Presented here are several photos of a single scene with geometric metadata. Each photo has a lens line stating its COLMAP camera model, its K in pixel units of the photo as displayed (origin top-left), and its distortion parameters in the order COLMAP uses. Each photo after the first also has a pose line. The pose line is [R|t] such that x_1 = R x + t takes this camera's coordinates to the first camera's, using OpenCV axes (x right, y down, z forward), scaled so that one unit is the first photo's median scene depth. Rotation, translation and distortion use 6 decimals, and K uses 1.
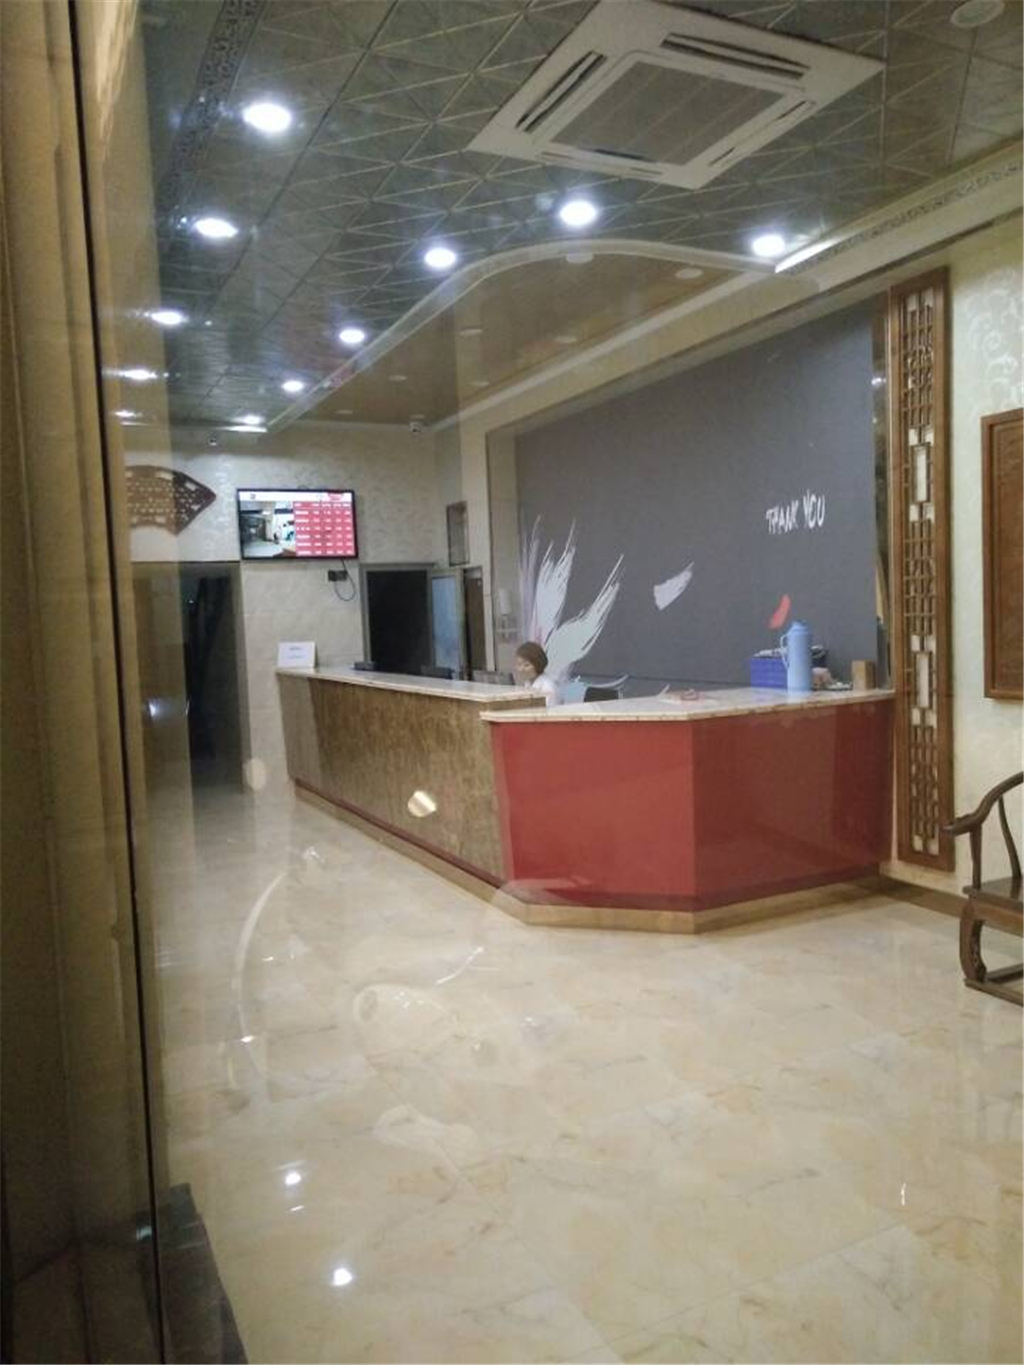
lens RADIAL K [[1001.6, 0, 525.2], [0, 1001.6, 679.5], [0, 0, 1]] dist [-0.005105, 0.006710]
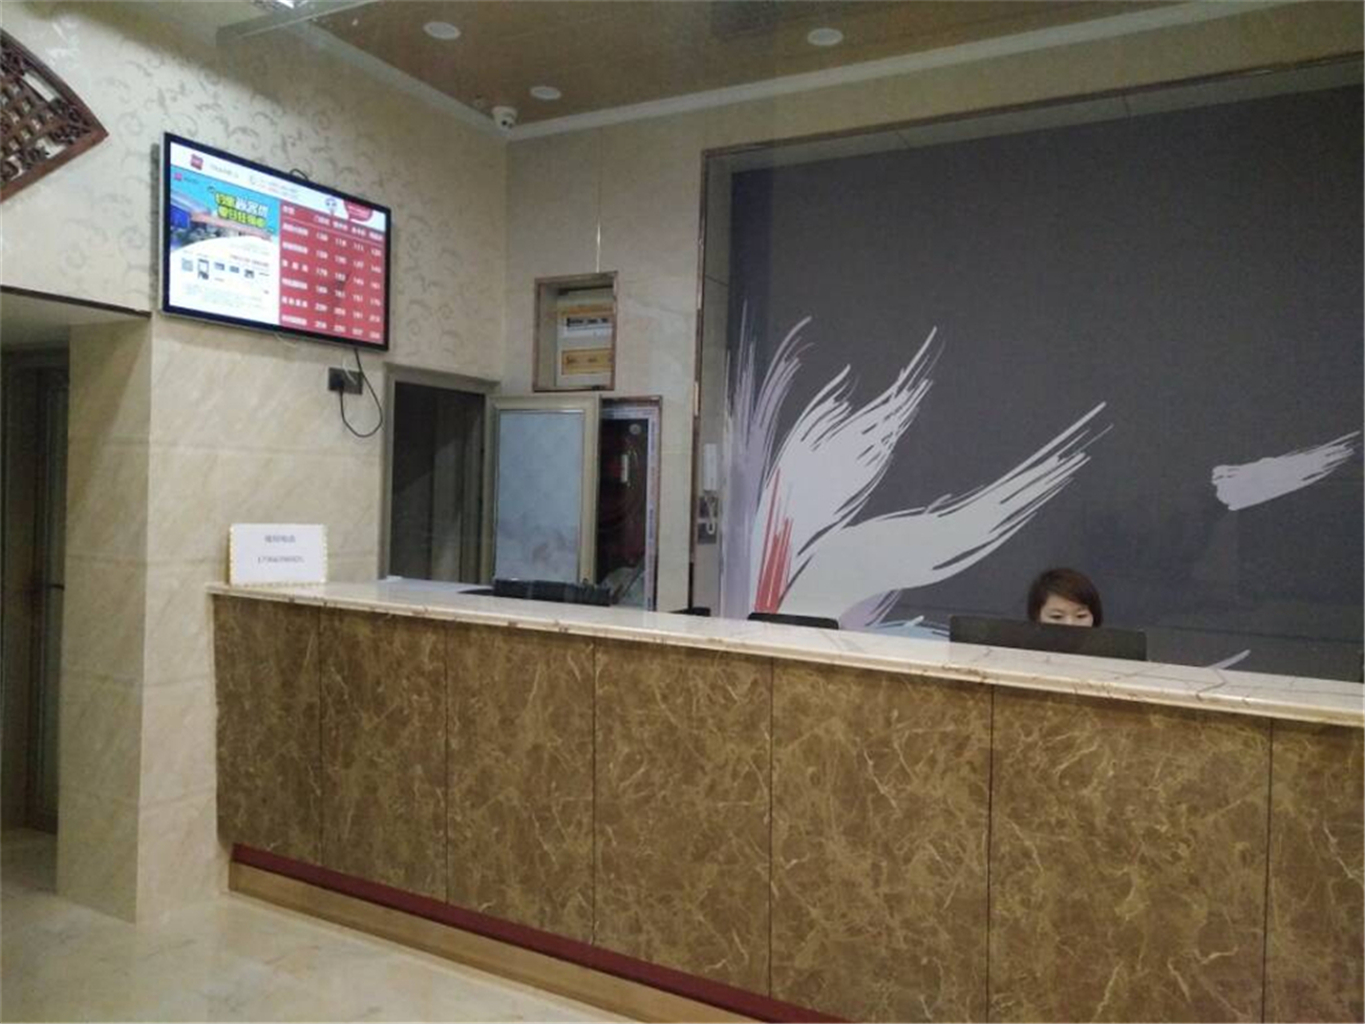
lens RADIAL K [[1001.6, 0, 686.5], [0, 1001.6, 492.4], [0, 0, 1]] dist [-0.005105, 0.006710]
pose [[0.829364, 0.065145, 0.554898, -0.321058], [-0.028394, 0.996810, -0.074586, -0.023613], [-0.557987, 0.046103, 0.828568, 0.550691]]
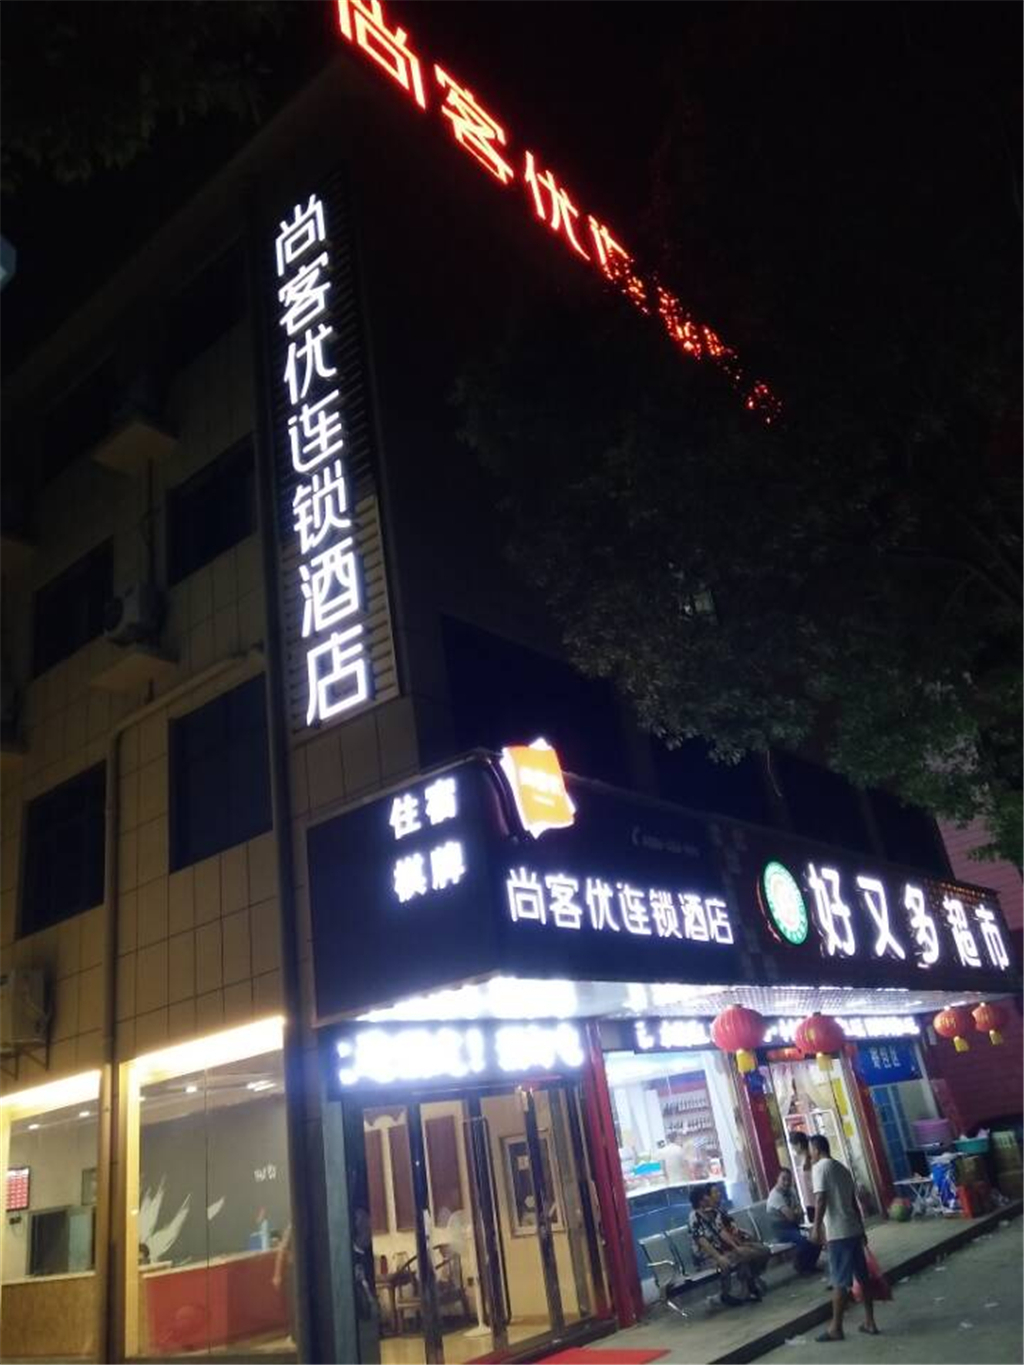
lens RADIAL K [[1001.6, 0, 522.9], [0, 1001.6, 683.7], [0, 0, 1]] dist [-0.005105, 0.006710]
pose [[0.897618, 0.092115, 0.431041, -0.239779], [0.140402, 0.867227, -0.477708, 0.045445], [-0.417814, 0.489319, 0.765506, -1.234331]]
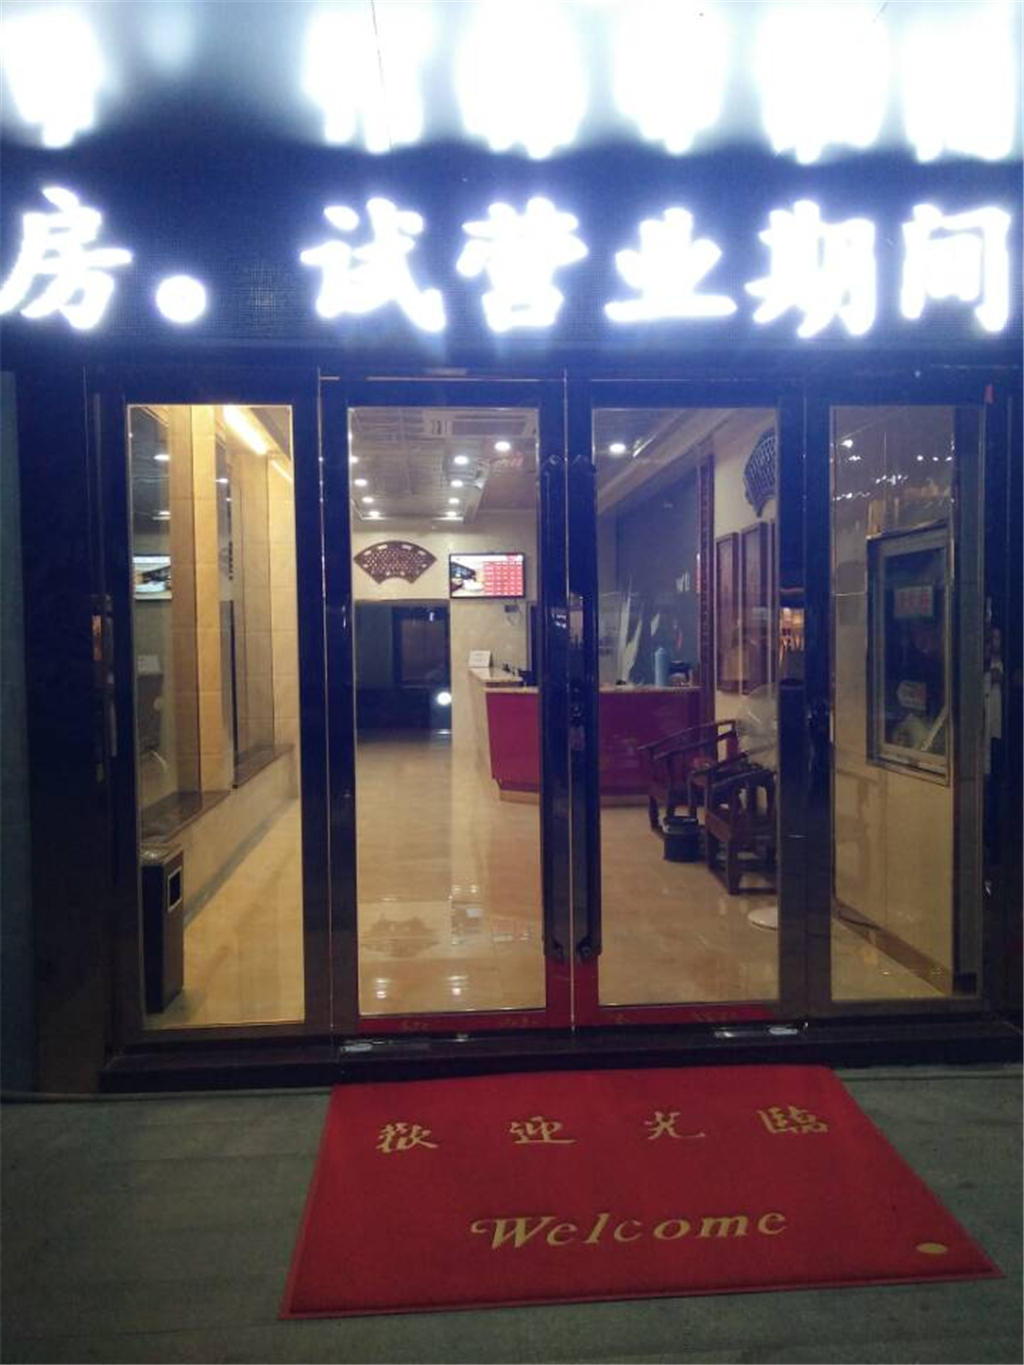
lens RADIAL K [[1001.6, 0, 506.7], [0, 1001.6, 681.0], [0, 0, 1]] dist [-0.005105, 0.006710]
pose [[0.921052, 0.046304, -0.386678, 0.420781], [-0.052404, 0.998612, -0.005241, 0.016140], [0.385899, 0.025090, 0.922200, -0.432773]]
